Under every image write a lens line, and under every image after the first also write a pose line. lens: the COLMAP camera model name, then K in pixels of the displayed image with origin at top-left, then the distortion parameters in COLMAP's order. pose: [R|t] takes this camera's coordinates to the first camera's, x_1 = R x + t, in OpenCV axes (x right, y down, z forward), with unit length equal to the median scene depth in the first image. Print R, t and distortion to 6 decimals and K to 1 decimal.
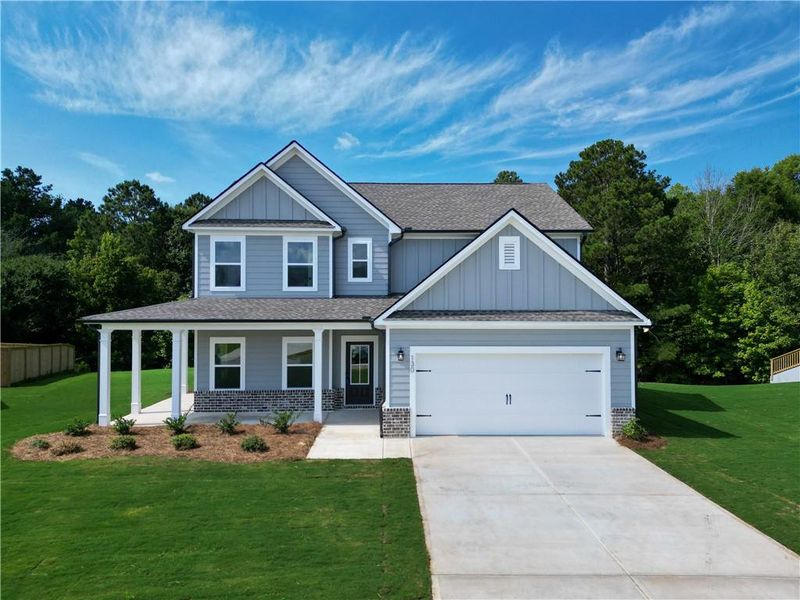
lens RADIAL K [[573.9, 0, 400.0], [0, 573.9, 300.0], [0, 0, 1]] dist [0.087725, -0.124903]
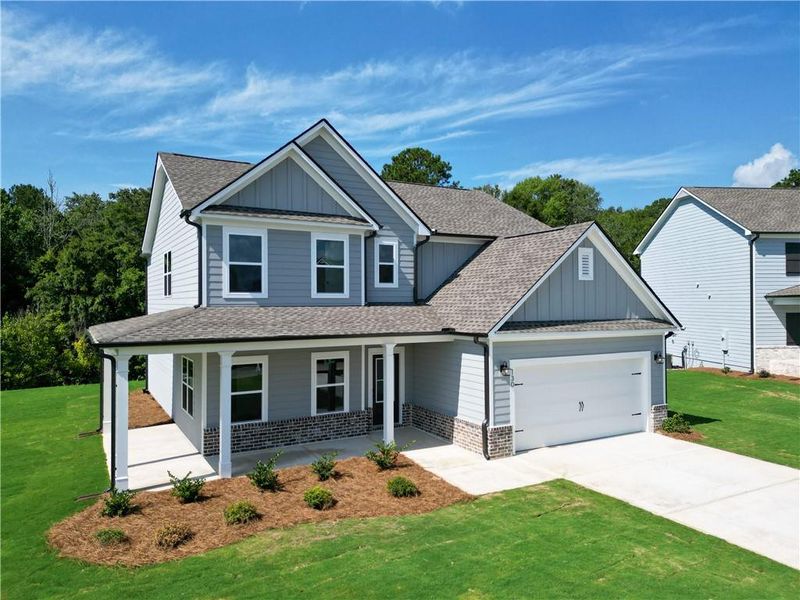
lens RADIAL K [[573.9, 0, 400.0], [0, 573.9, 300.0], [0, 0, 1]] dist [0.087725, -0.124903]
pose [[0.880878, -0.000446, 0.473343, -0.485174], [-0.005810, 0.999914, 0.011754, -0.023189], [-0.473308, -0.013104, 0.880800, 0.204662]]
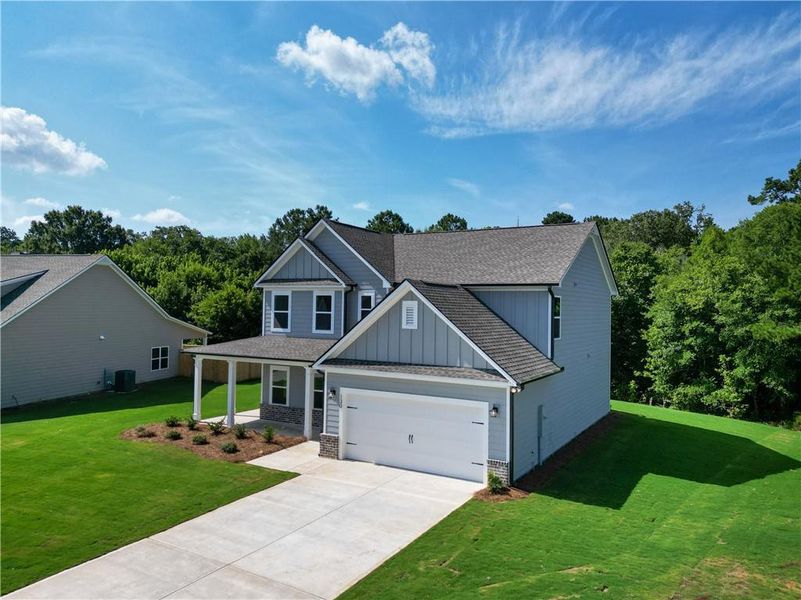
lens RADIAL K [[585.9, 0, 400.5], [0, 585.9, 300.0], [0, 0, 1]] dist [0.093845, 0.002169]
pose [[0.853138, 0.007086, -0.521637, 0.659915], [-0.006749, 0.999974, 0.002545, -0.095003], [0.521642, 0.001349, 0.853163, -0.030342]]
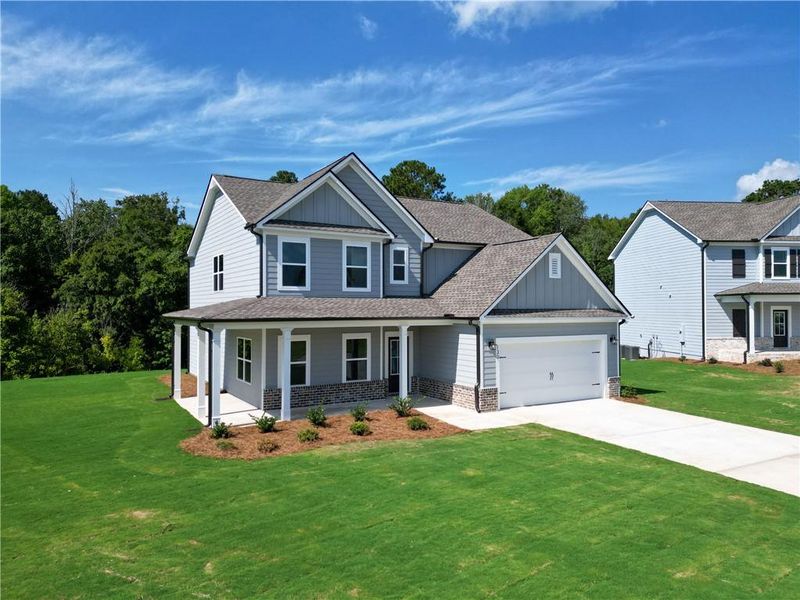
lens RADIAL K [[573.9, 0, 400.0], [0, 573.9, 300.0], [0, 0, 1]] dist [0.087725, -0.124903]
pose [[0.872181, 0.006068, 0.489145, -0.634817], [-0.008000, 0.999966, 0.001860, -0.001802], [-0.489118, -0.005535, 0.872200, 0.011456]]
